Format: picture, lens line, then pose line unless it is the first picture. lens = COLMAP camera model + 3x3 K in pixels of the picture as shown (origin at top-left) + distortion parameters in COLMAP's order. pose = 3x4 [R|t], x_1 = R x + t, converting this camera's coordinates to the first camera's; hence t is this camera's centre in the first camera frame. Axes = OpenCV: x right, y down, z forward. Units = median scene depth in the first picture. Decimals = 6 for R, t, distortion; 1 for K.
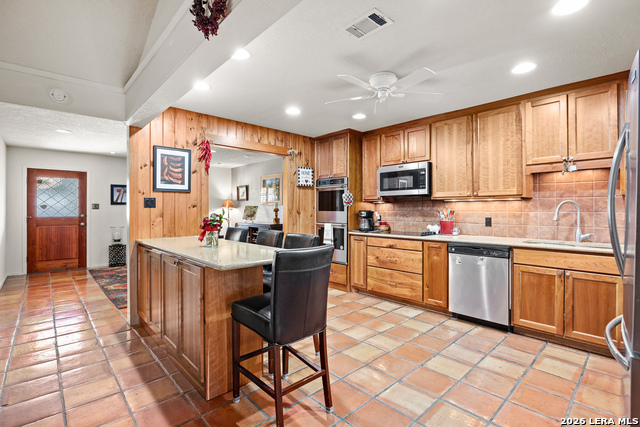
lens RADIAL K [[302.3, 0, 321.0], [0, 302.3, 208.5], [0, 0, 1]] dist [-0.011911, -0.000345]
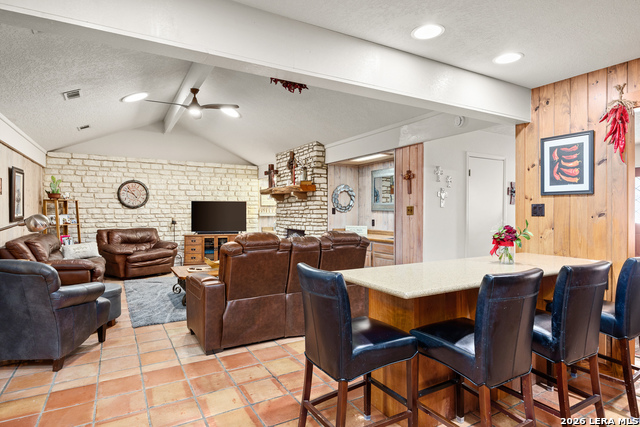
lens RADIAL K [[370.5, 0, 316.4], [0, 370.5, 215.1], [0, 0, 1]] dist [-0.000992, 0.001104]
pose [[-0.245538, 0.013650, -0.969291, 0.397309], [0.002457, 0.999906, 0.013458, -0.015115], [0.969384, 0.000923, -0.245548, 0.474206]]
